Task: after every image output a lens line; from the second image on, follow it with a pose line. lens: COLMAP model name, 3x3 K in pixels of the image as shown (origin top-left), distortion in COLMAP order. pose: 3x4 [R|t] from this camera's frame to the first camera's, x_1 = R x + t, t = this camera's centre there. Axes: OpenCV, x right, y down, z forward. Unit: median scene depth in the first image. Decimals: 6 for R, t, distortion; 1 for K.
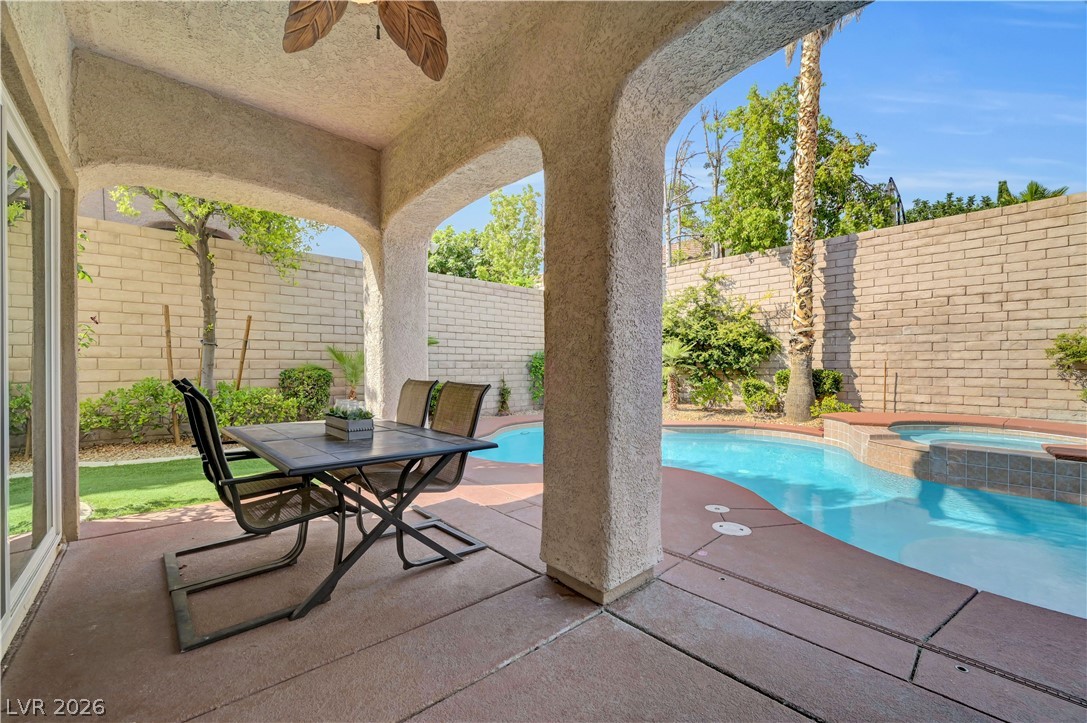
lens RADIAL K [[428.2, 0, 544.9], [0, 428.2, 365.9], [0, 0, 1]] dist [0.000076, -0.000126]
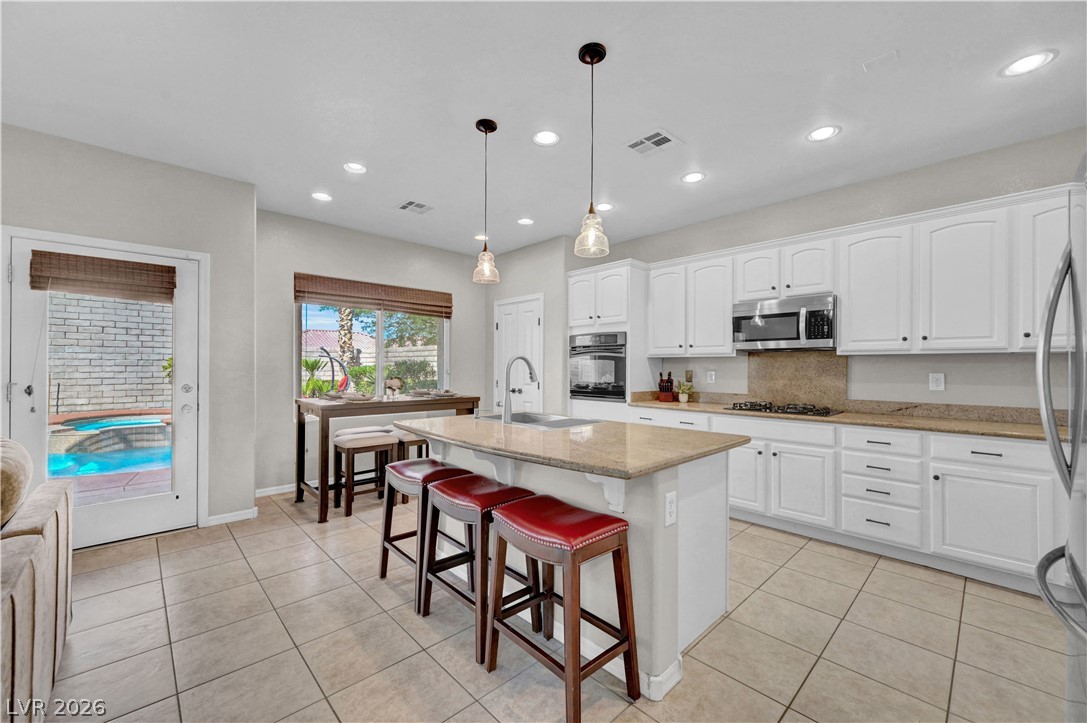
lens RADIAL K [[437.0, 0, 549.5], [0, 437.0, 364.6], [0, 0, 1]] dist [-0.001381, -0.000442]
pose [[-0.029981, 0.004907, 0.999538, -0.508263], [0.002437, 0.999985, -0.004836, -0.027143], [-0.999547, 0.002290, -0.029993, -0.403245]]
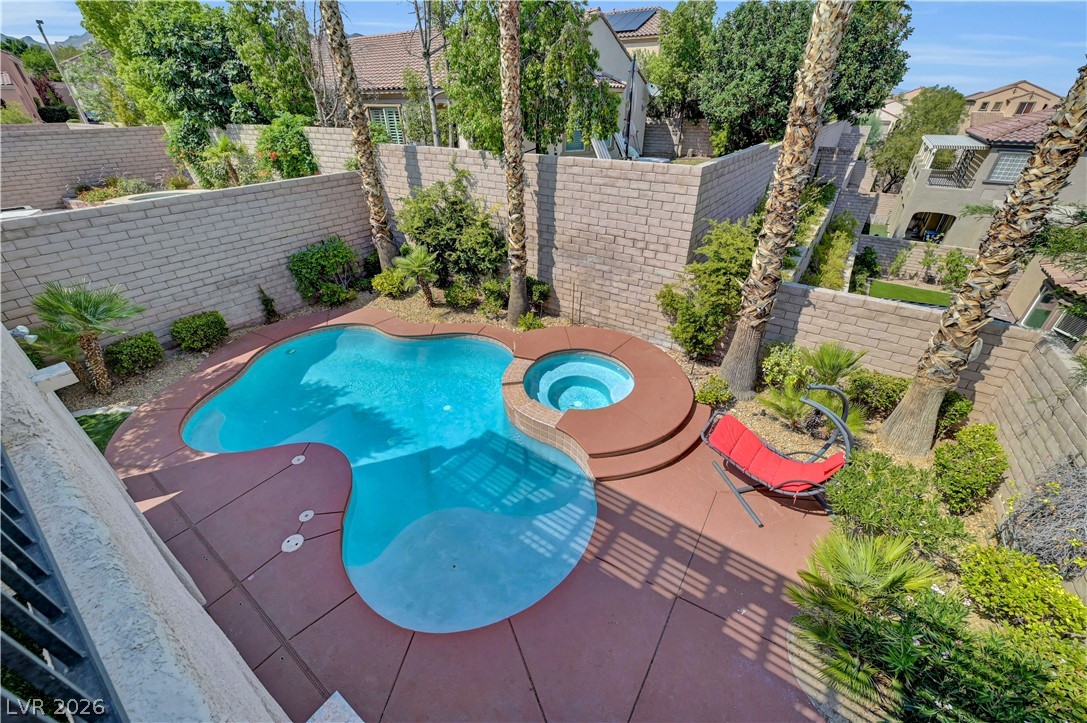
lens RADIAL K [[428.2, 0, 544.9], [0, 428.2, 365.9], [0, 0, 1]] dist [0.000076, -0.000126]
pose [[0.978803, -0.113077, 0.170758, 0.490205], [0.005483, 0.847930, 0.530080, -0.466101], [-0.204731, -0.517907, 0.830577, -0.121444]]
